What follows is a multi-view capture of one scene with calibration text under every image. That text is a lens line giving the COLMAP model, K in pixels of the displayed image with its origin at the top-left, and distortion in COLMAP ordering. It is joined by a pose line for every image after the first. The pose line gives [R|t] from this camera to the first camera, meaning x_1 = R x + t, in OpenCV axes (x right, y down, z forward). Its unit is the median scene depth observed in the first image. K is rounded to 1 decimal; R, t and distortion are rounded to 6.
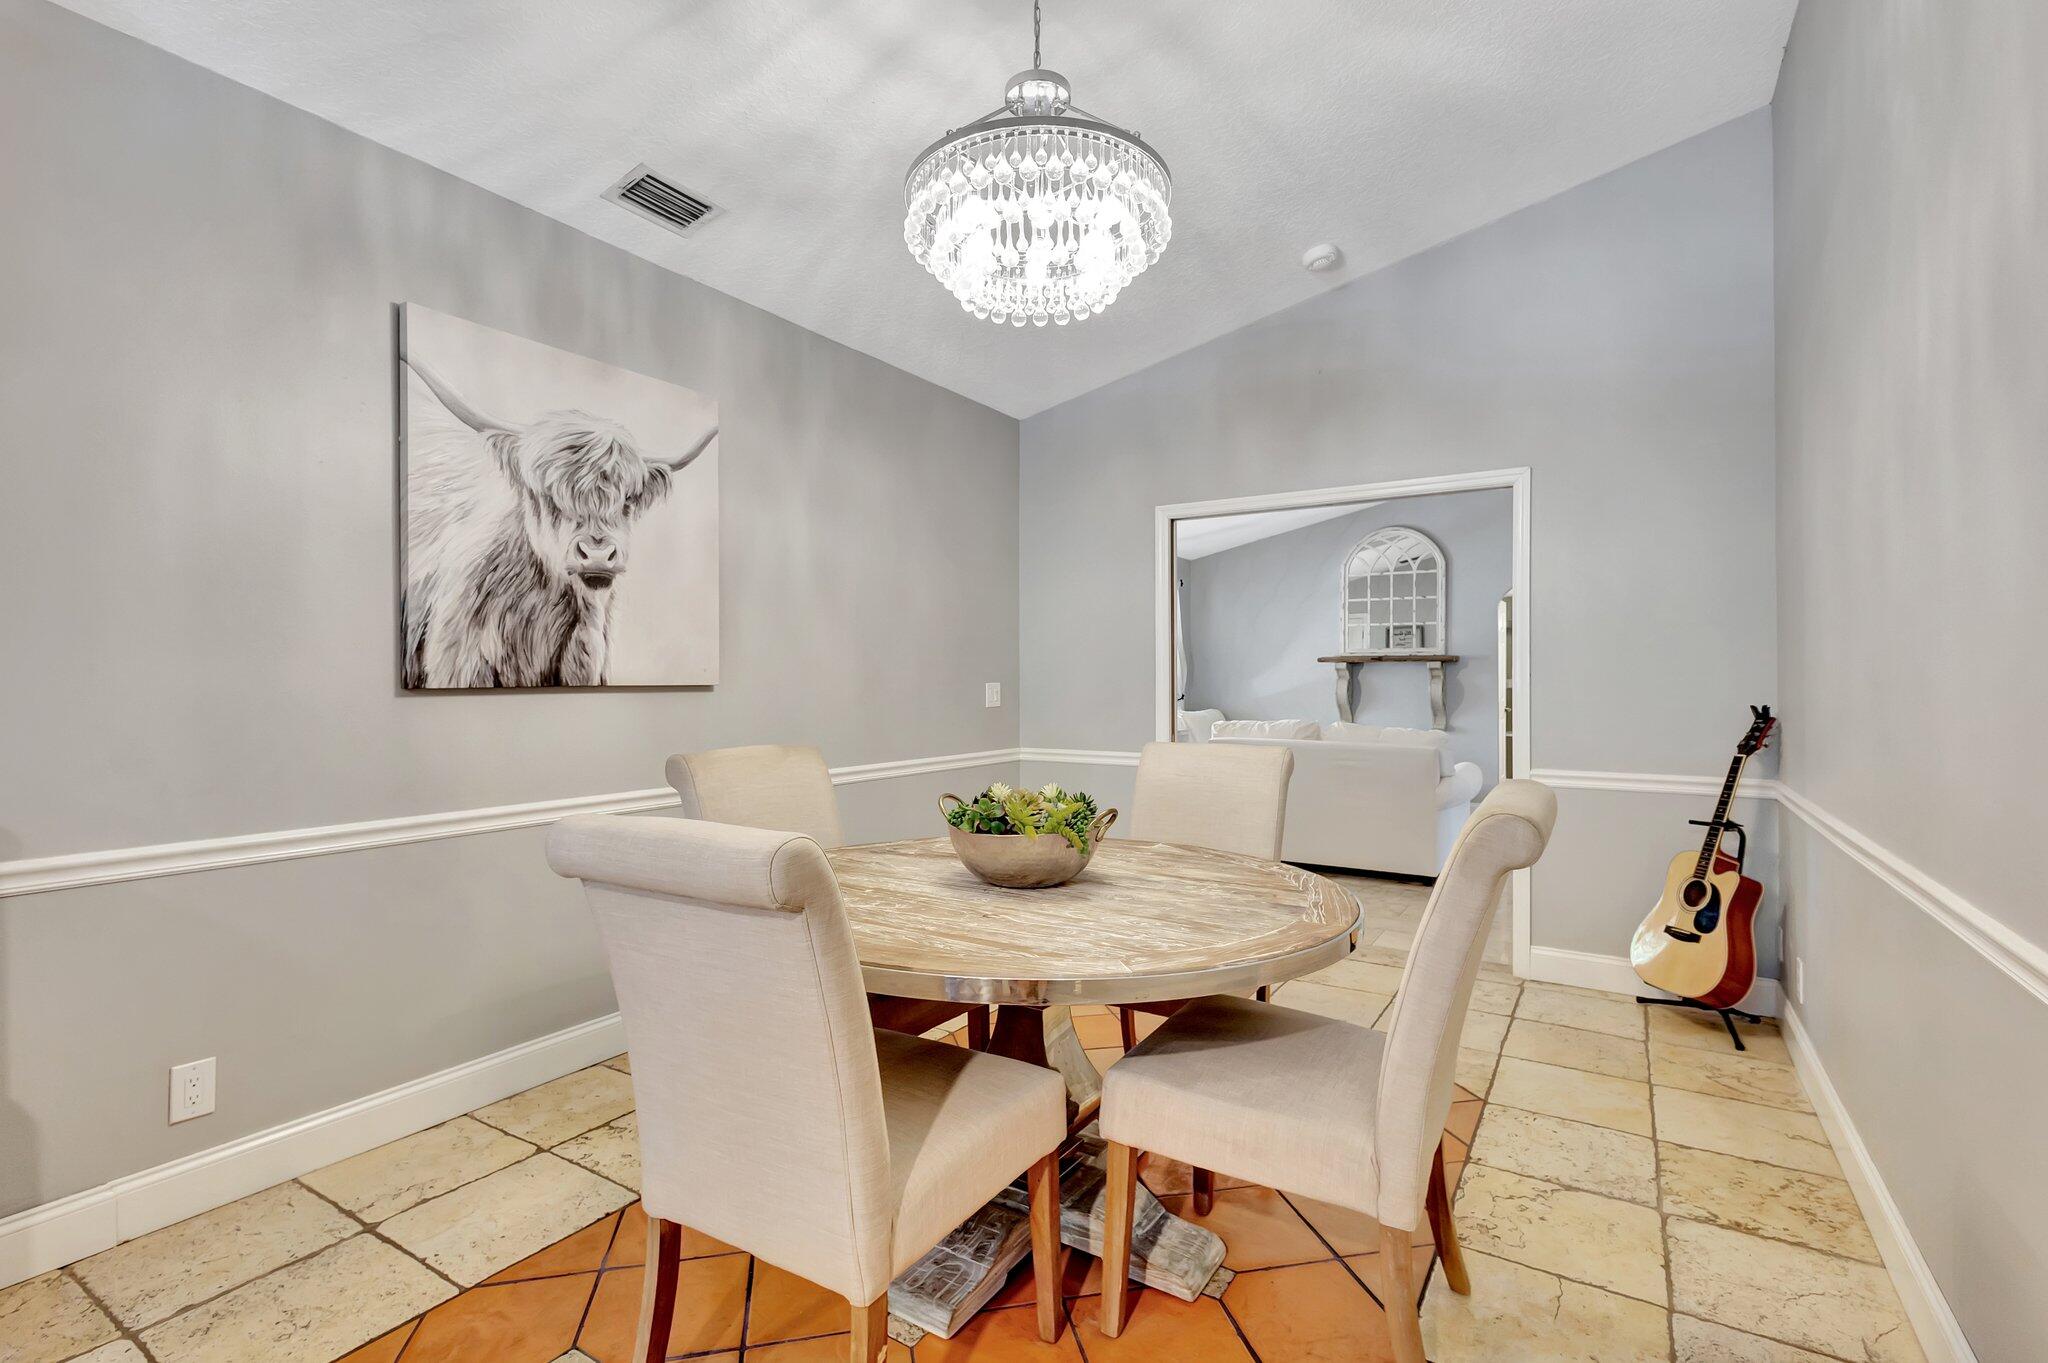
lens RADIAL K [[947.0, 0, 1022.6], [0, 947.0, 677.0], [0, 0, 1]] dist [0.004372, 0.000043]
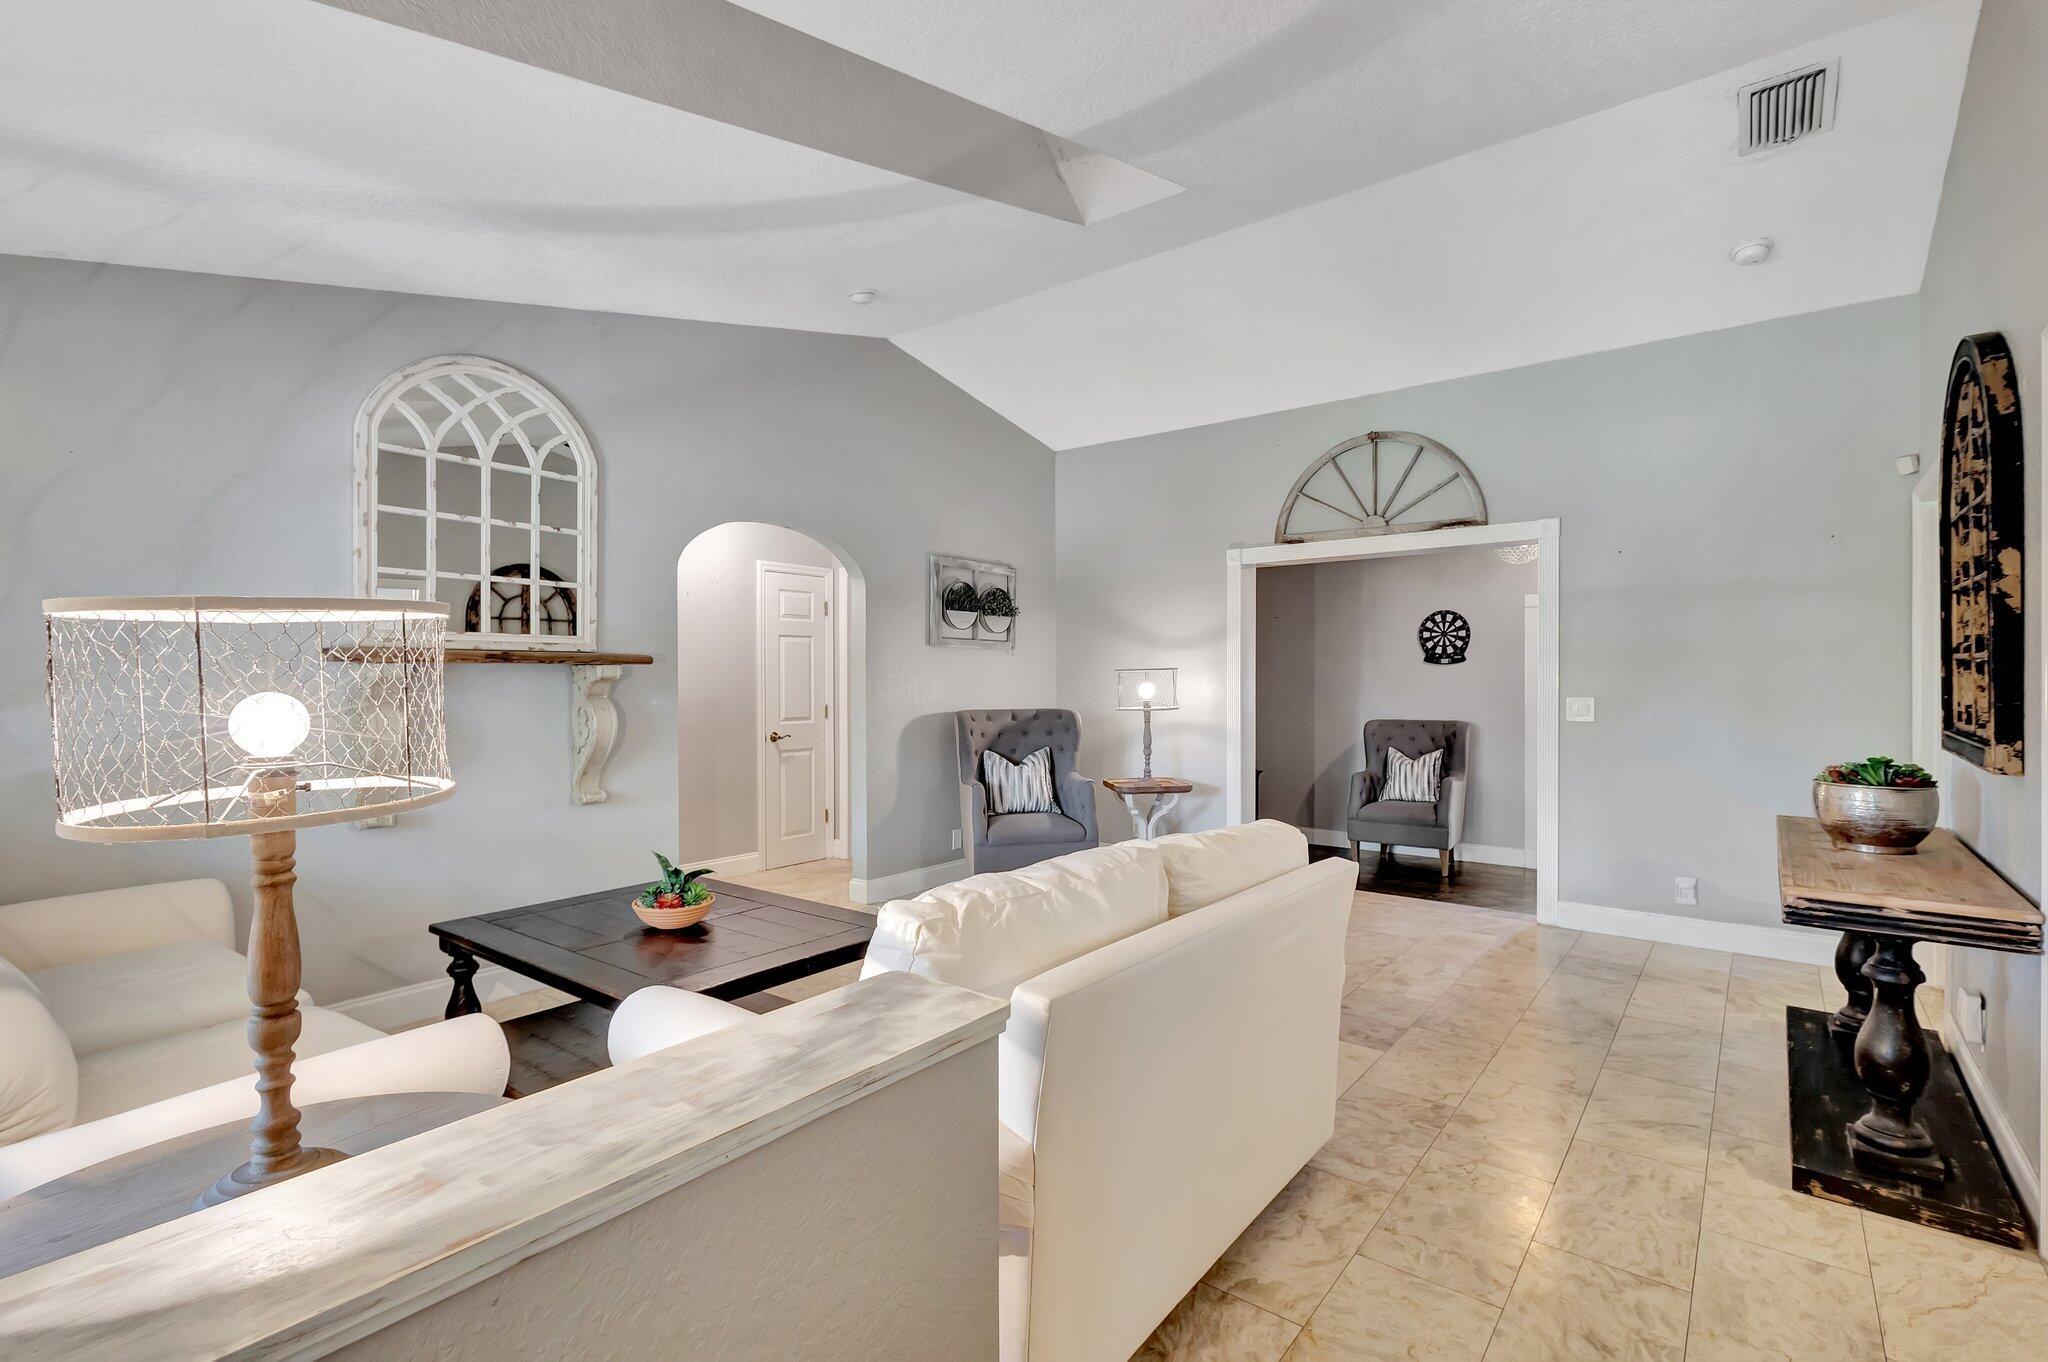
lens RADIAL K [[947.0, 0, 1022.6], [0, 947.0, 676.5], [0, 0, 1]] dist [0.004372, 0.000043]
pose [[0.101946, 0.004142, 0.994781, -0.075959], [-0.001215, 0.999991, -0.004039, -0.029152], [-0.994789, -0.000797, 0.101950, 2.256276]]
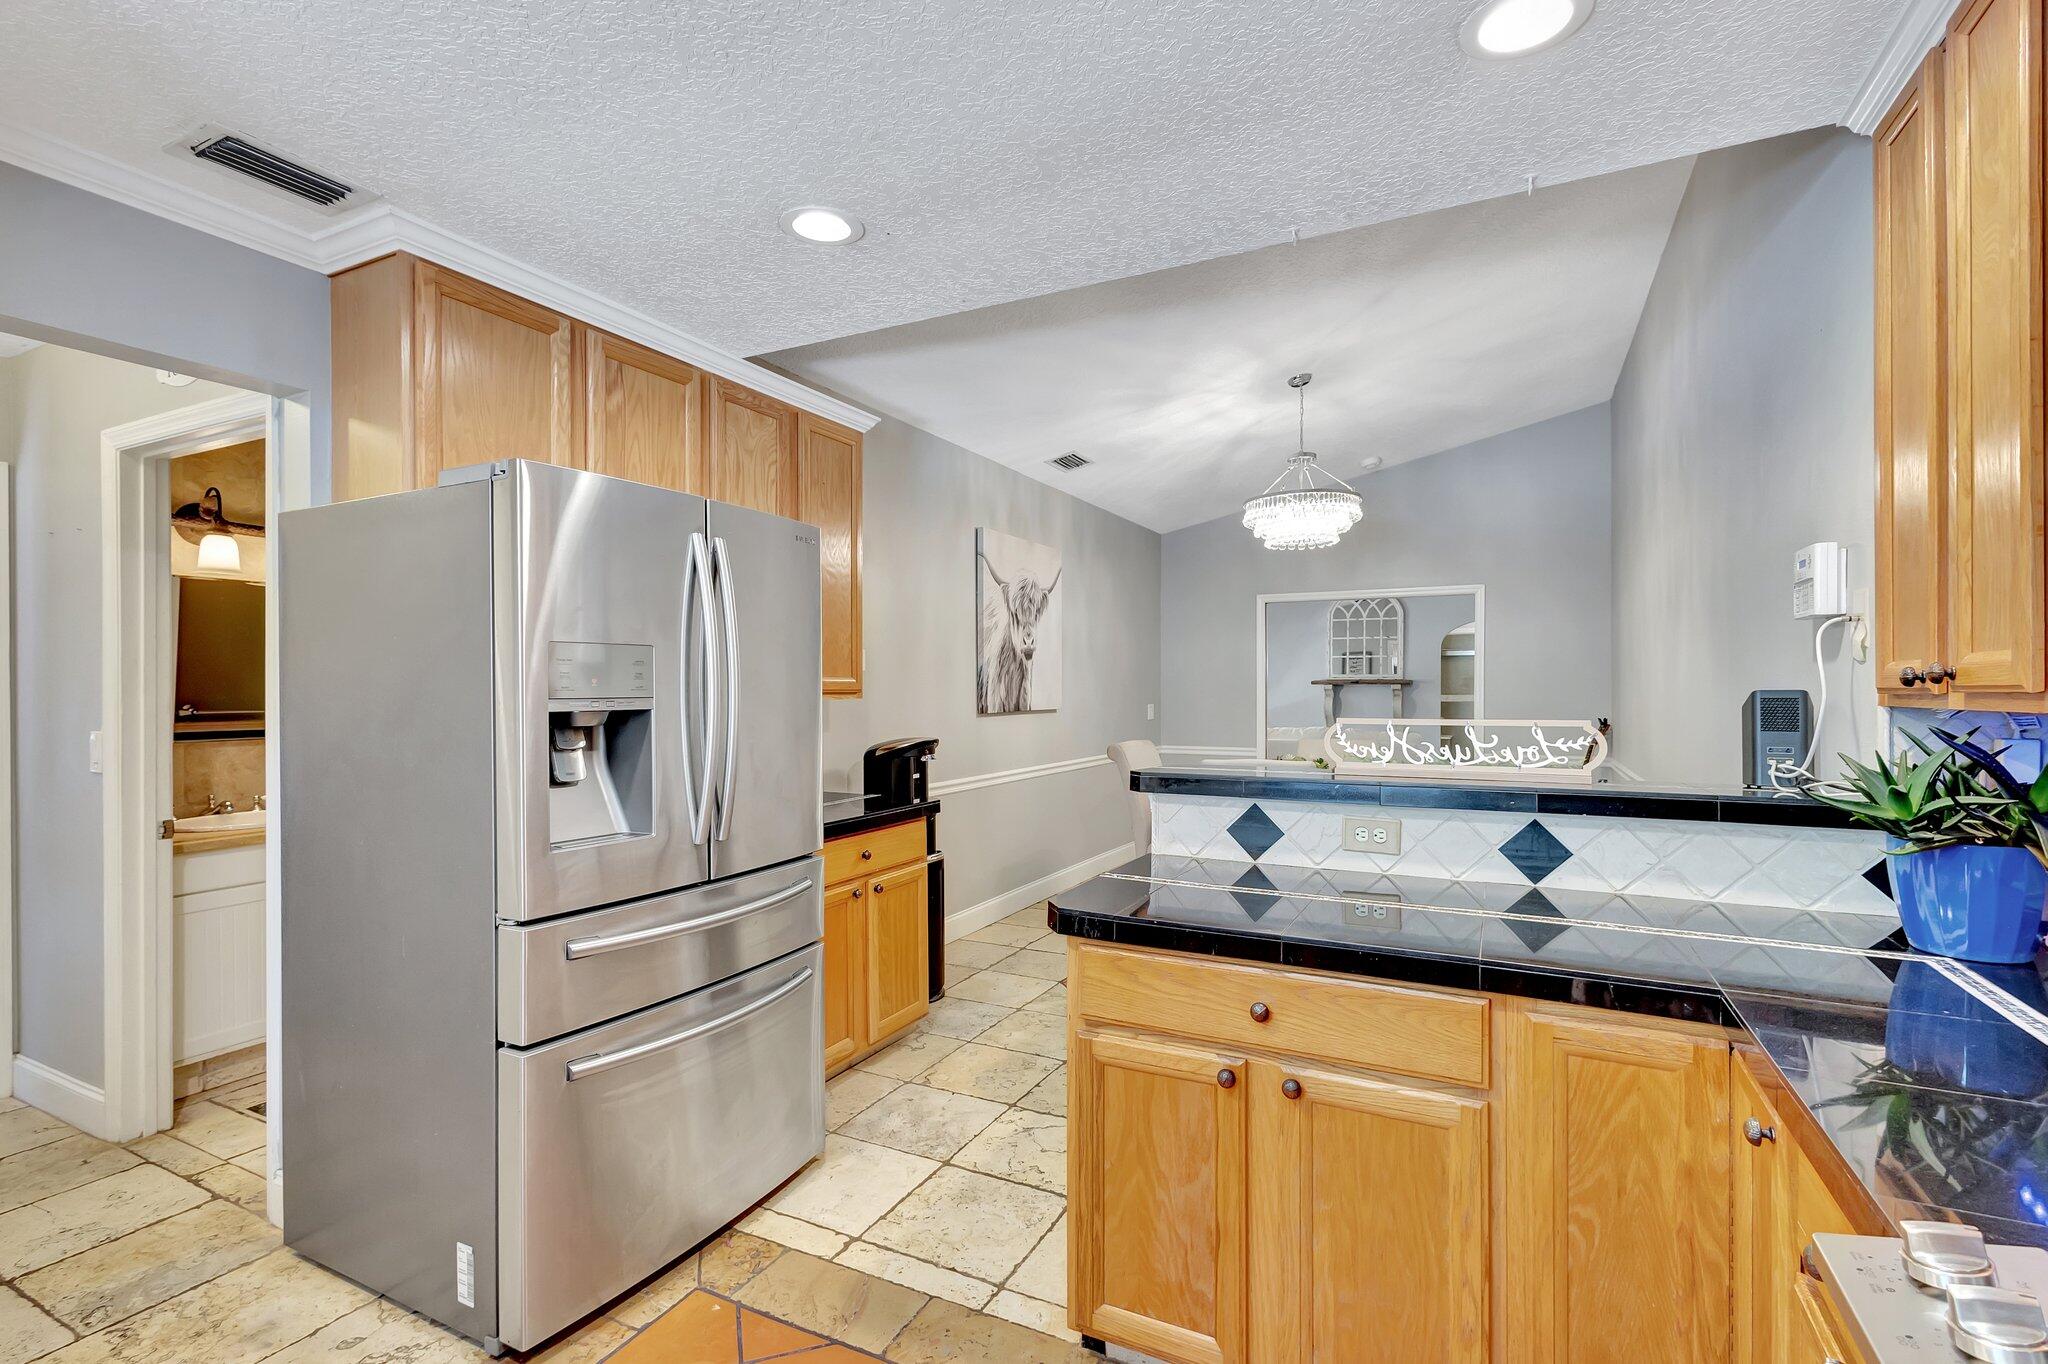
lens RADIAL K [[944.7, 0, 1024.0], [0, 944.7, 682.0], [0, 0, 1]] dist [0.004610, -0.000232]
pose [[0.996354, 0.001497, 0.085306, -0.630577], [-0.001271, 0.999996, -0.002701, -0.044134], [-0.085309, 0.002583, 0.996351, -0.911884]]
